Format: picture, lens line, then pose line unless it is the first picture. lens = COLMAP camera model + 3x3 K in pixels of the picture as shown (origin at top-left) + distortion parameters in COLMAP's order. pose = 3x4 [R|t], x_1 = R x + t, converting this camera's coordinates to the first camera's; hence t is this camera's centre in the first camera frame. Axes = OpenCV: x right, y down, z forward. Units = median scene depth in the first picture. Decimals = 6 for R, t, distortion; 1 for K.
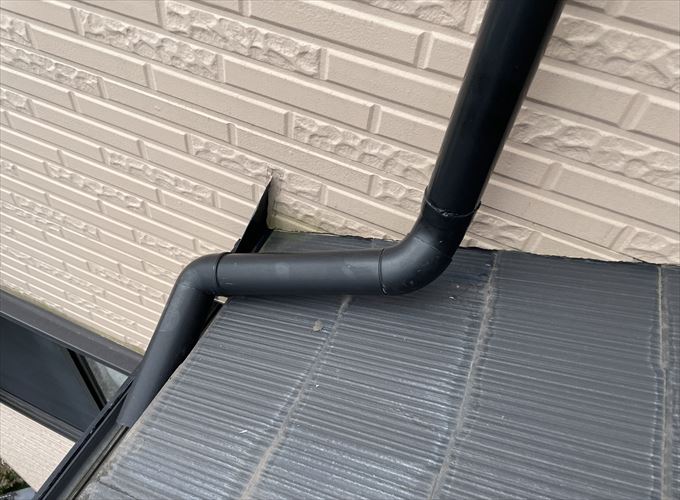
lens RADIAL K [[542.4, 0, 340.0], [0, 542.4, 250.0], [0, 0, 1]] dist [0.002141, -0.008998]
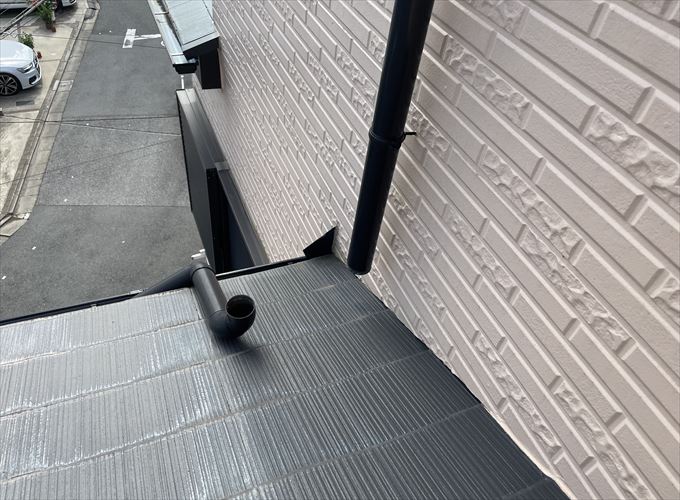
lens RADIAL K [[501.2, 0, 340.0], [0, 501.2, 250.0], [0, 0, 1]] dist [0.010225, 0.003142]
pose [[0.733238, 0.495092, -0.466097, 1.051984], [-0.556398, 0.830884, 0.007277, 0.406695], [0.390876, 0.253999, 0.884704, -0.251753]]
